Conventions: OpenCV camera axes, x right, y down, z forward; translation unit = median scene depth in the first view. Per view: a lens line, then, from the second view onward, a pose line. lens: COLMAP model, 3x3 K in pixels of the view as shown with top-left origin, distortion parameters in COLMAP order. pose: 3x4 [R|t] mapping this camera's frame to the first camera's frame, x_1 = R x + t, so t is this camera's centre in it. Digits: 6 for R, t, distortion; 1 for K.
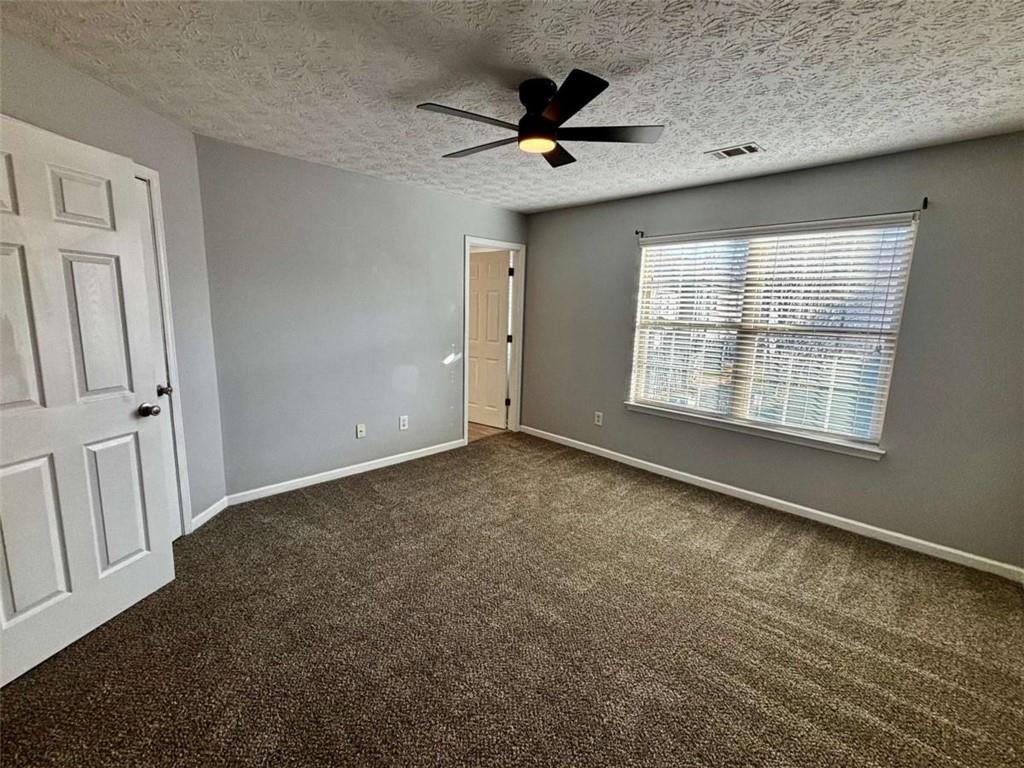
lens RADIAL K [[438.8, 0, 509.0], [0, 438.8, 376.8], [0, 0, 1]] dist [0.001756, -0.000423]
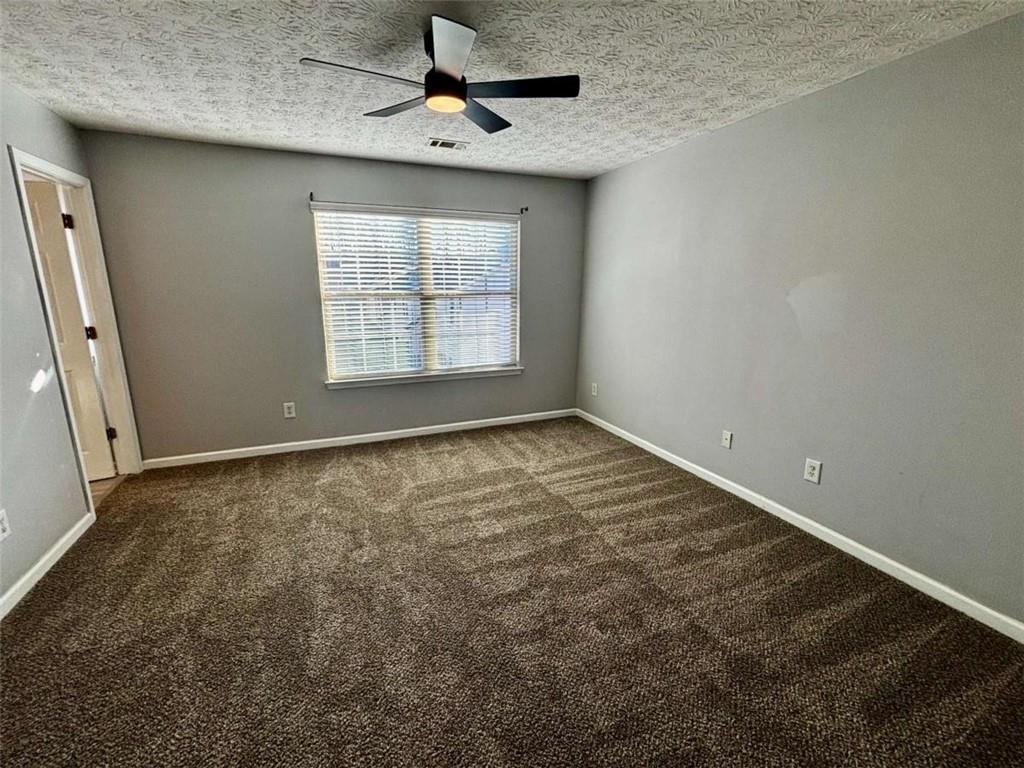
lens RADIAL K [[438.8, 0, 509.0], [0, 438.8, 376.8], [0, 0, 1]] dist [0.001756, -0.000423]
pose [[0.386175, -0.216662, 0.896620, -0.481634], [0.156357, 0.973333, 0.167856, -0.056432], [-0.909077, 0.075371, 0.409753, 0.313882]]
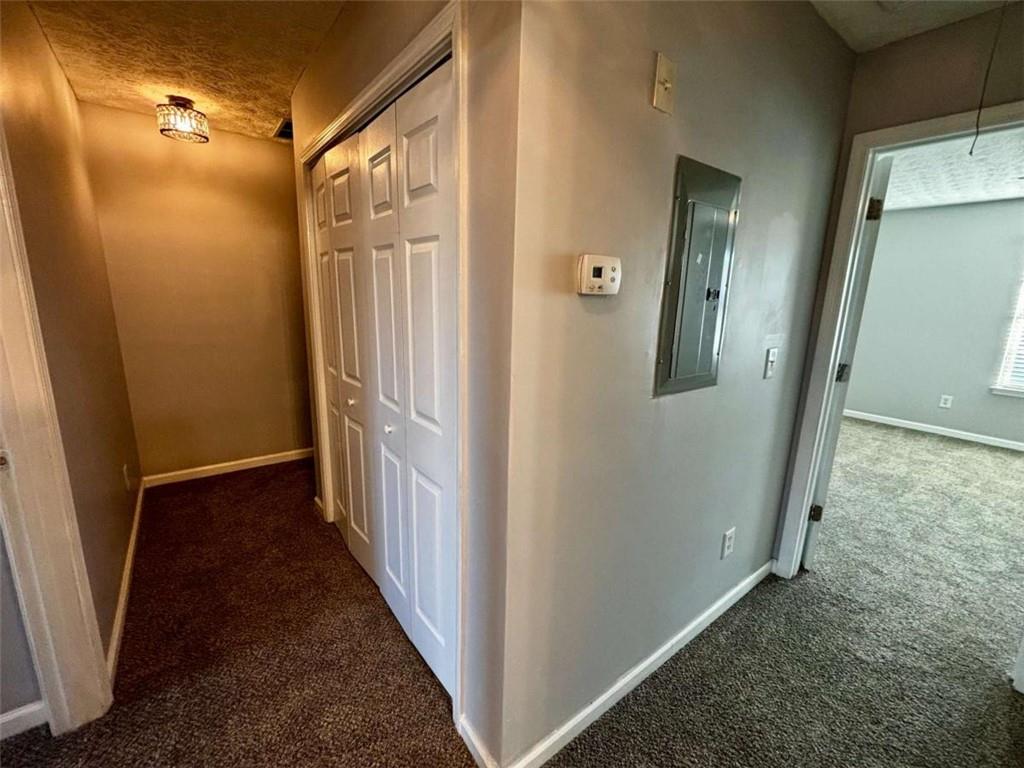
lens RADIAL K [[431.6, 0, 509.4], [0, 431.6, 381.0], [0, 0, 1]] dist [0.003114, 0.000326]
pose [[0.989115, 0.029572, -0.144140, -0.876708], [-0.023472, 0.998763, 0.043840, 0.029480], [0.145258, -0.039980, 0.988586, -0.254647]]
